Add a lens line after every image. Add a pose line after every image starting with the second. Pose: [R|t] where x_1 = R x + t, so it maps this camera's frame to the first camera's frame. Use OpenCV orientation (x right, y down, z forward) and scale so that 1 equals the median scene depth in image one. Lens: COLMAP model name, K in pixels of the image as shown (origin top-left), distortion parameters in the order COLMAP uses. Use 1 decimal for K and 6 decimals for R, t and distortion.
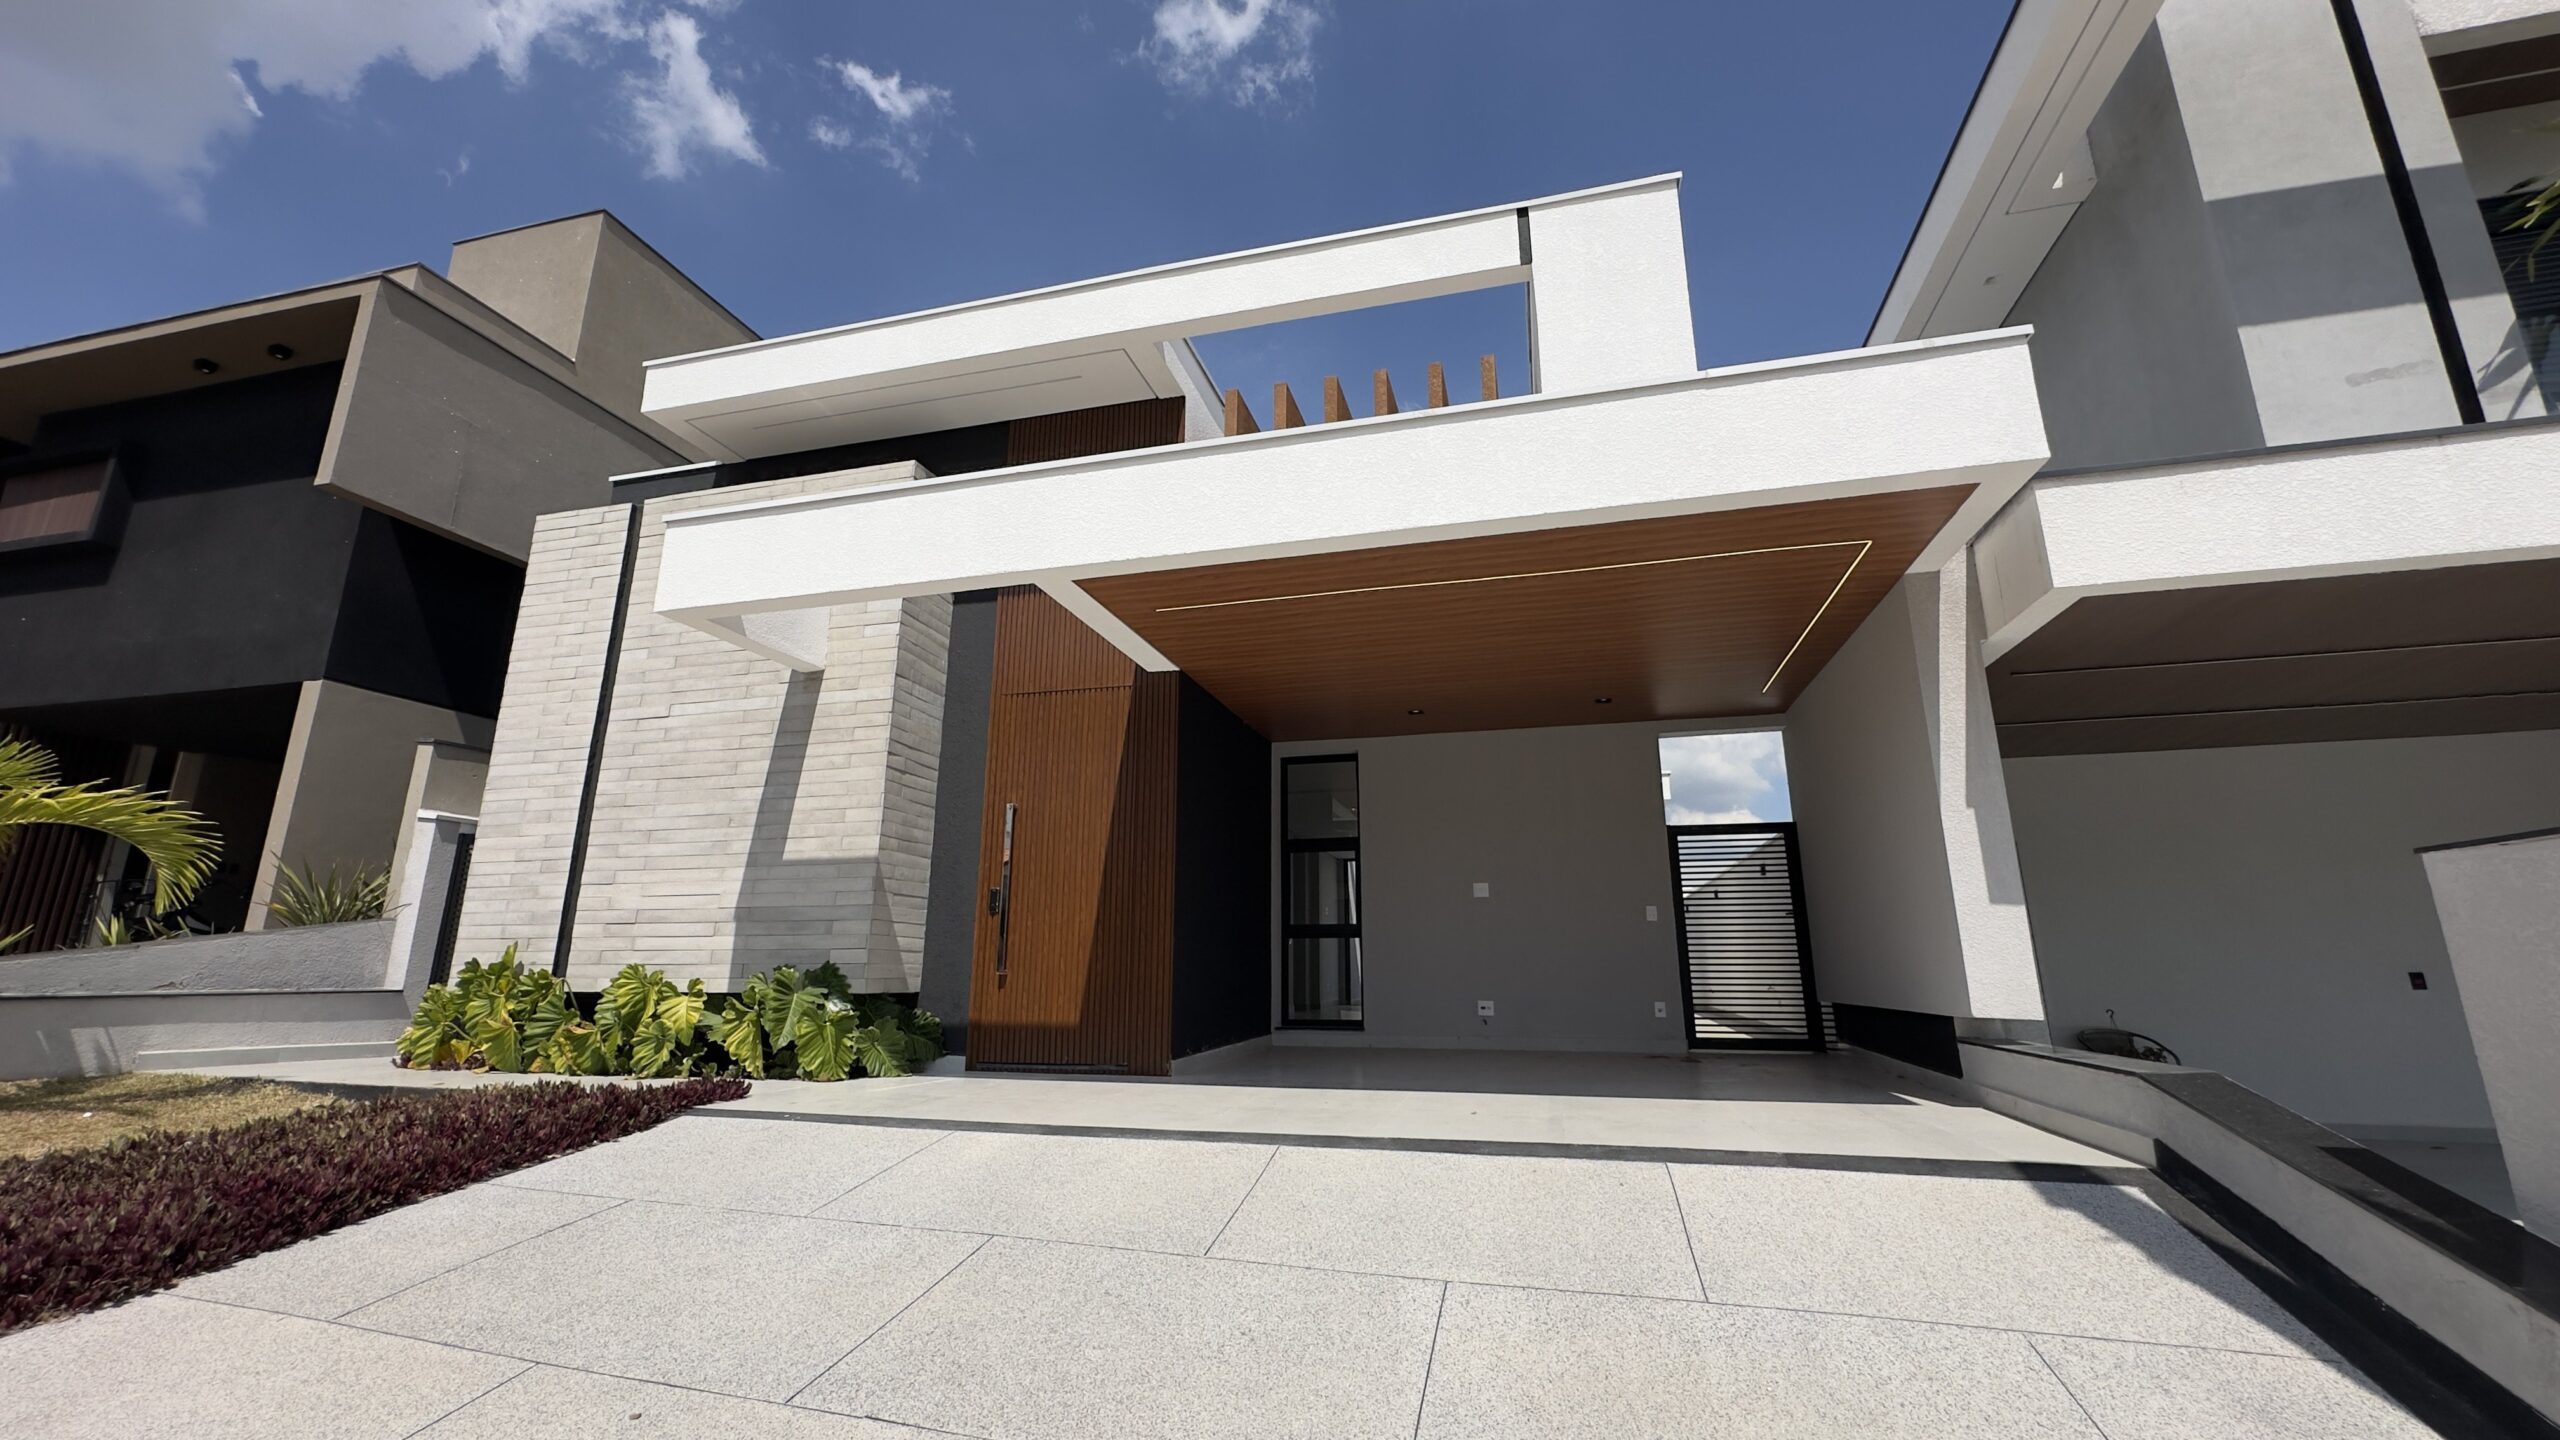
lens RADIAL K [[1021.4, 0, 1275.7], [0, 1021.4, 716.5], [0, 0, 1]] dist [-0.002430, -0.000085]
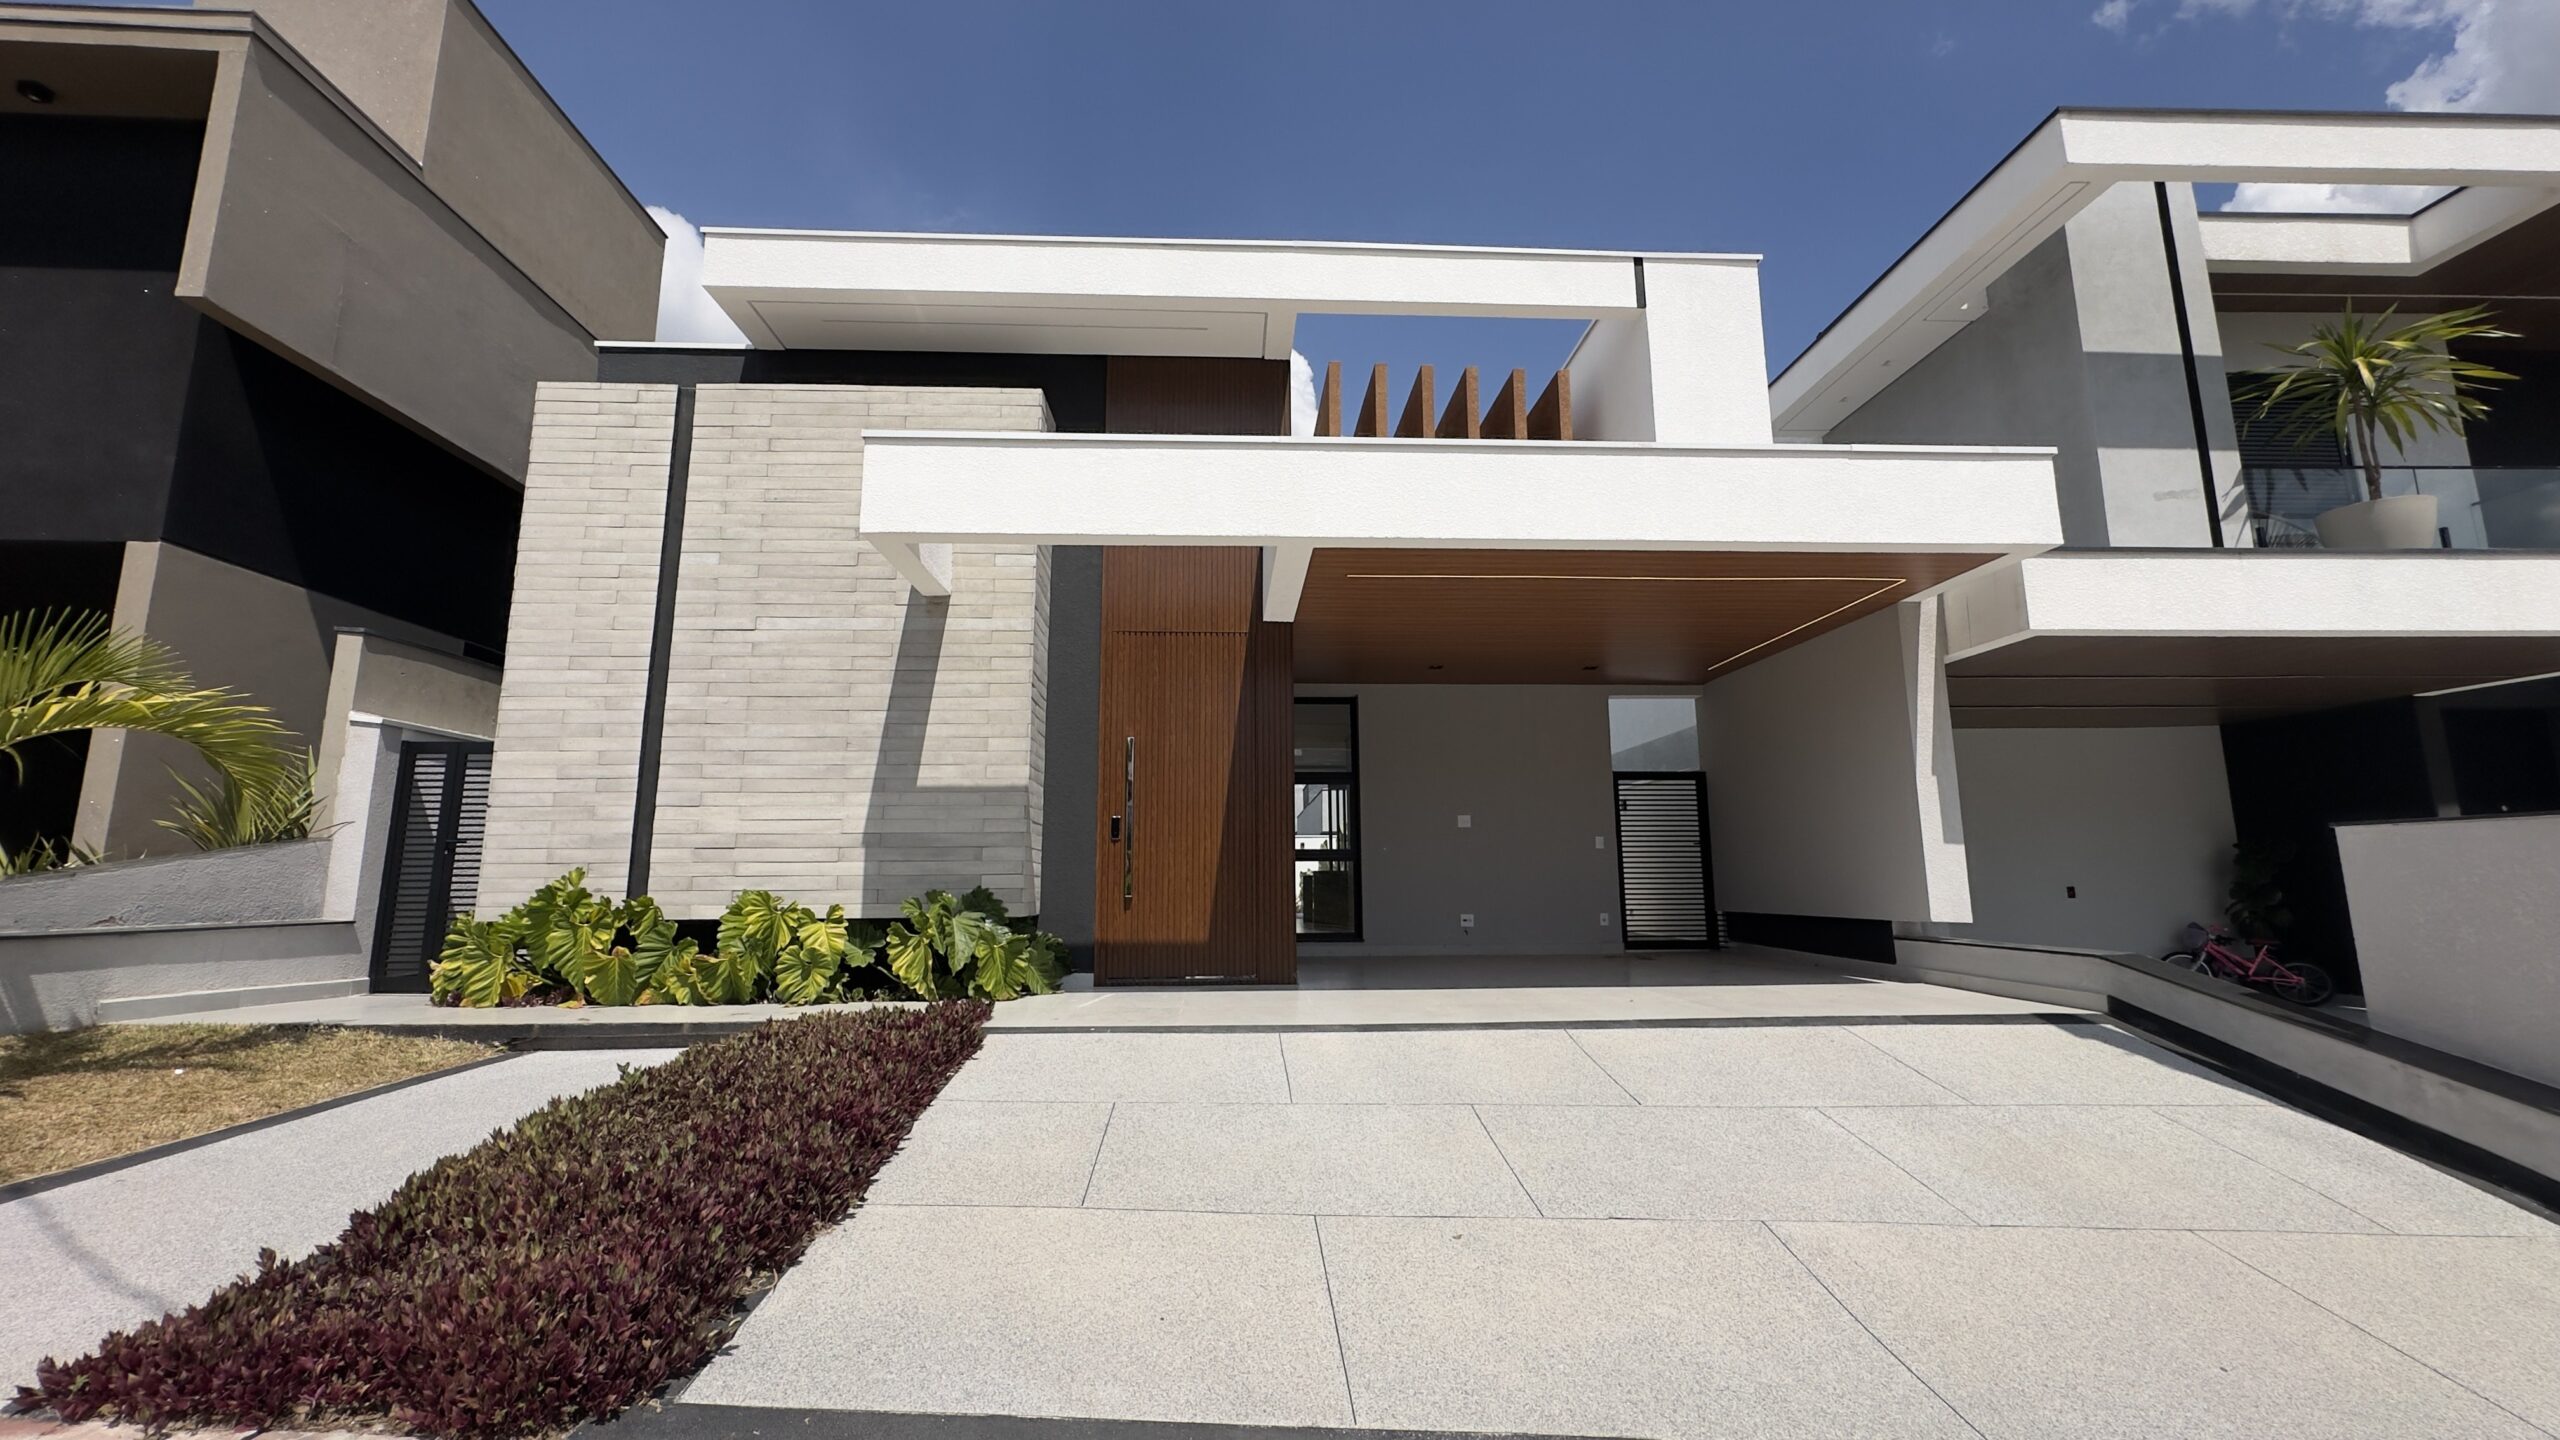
lens RADIAL K [[1021.4, 0, 1275.7], [0, 1021.4, 716.5], [0, 0, 1]] dist [-0.002430, -0.000085]
pose [[0.951911, 0.043937, 0.303208, -0.442700], [-0.068417, 0.995156, 0.070588, -0.020530], [-0.298638, -0.087938, 0.950306, -0.041897]]
